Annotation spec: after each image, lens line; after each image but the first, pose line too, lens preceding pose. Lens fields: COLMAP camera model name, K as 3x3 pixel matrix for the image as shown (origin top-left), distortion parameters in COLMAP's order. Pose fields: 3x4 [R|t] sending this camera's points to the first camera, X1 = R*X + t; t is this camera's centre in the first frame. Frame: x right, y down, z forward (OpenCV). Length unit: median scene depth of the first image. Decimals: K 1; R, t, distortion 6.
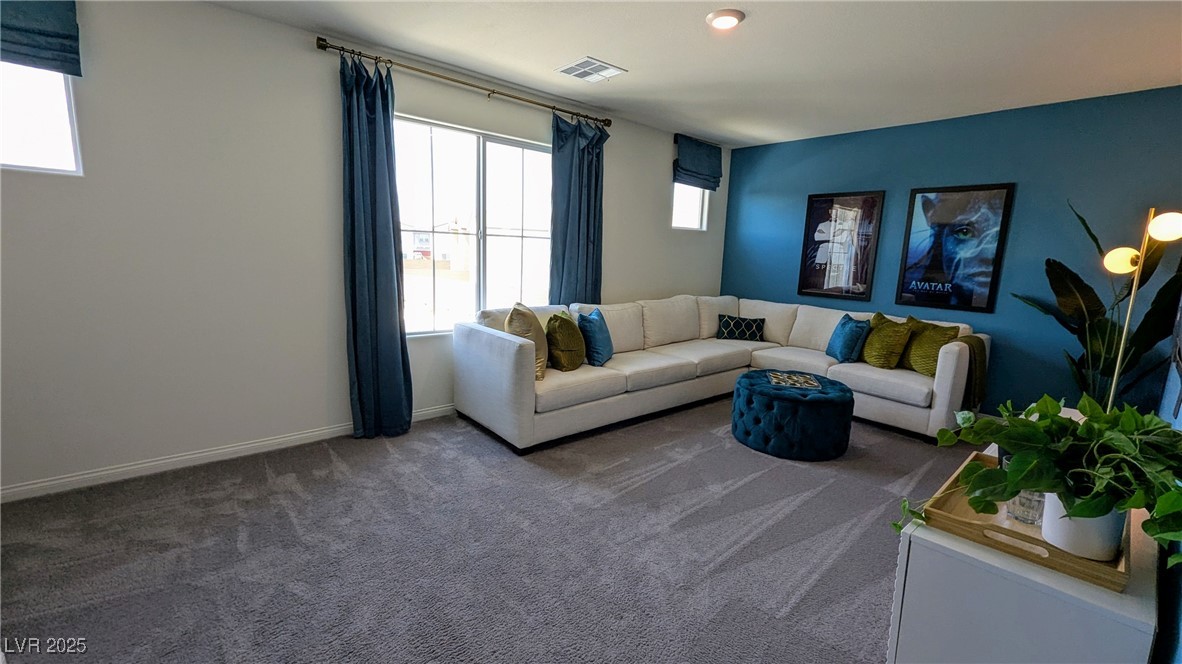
lens RADIAL K [[485.5, 0, 588.6], [0, 485.5, 330.7], [0, 0, 1]] dist [0.002218, 0.000181]
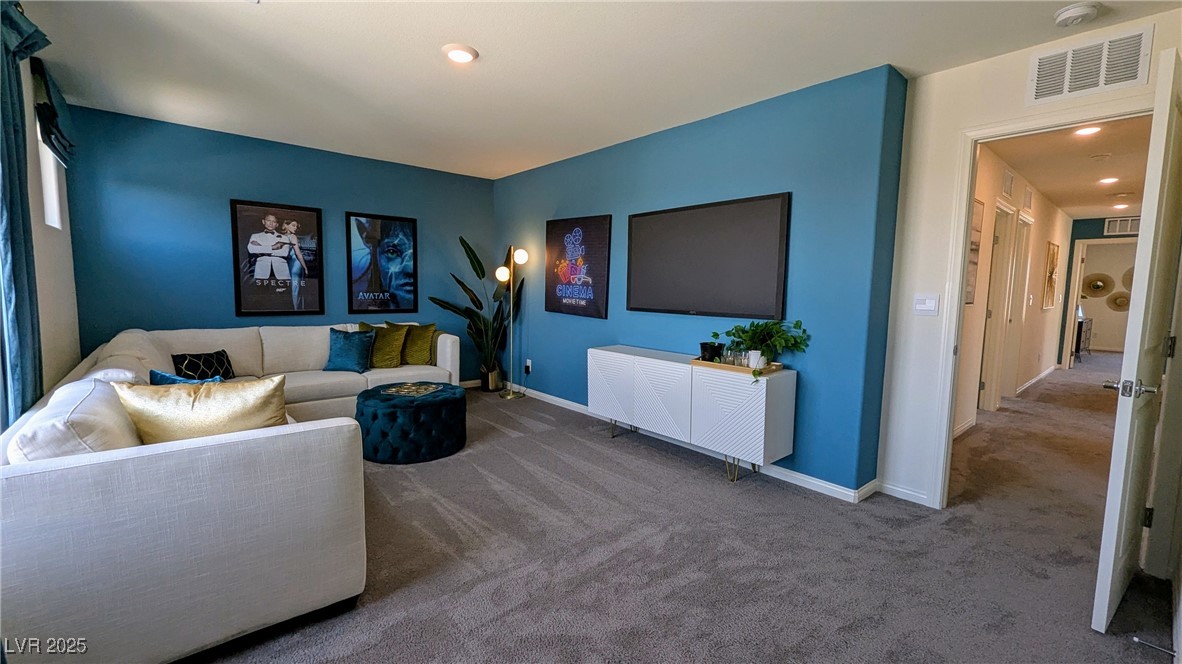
lens RADIAL K [[485.5, 0, 587.3], [0, 485.5, 331.3], [0, 0, 1]] dist [0.002218, 0.000181]
pose [[0.016313, -0.127044, 0.991763, -0.501030], [0.148659, 0.981179, 0.123243, -0.078712], [-0.988754, 0.145425, 0.034892, 0.471191]]
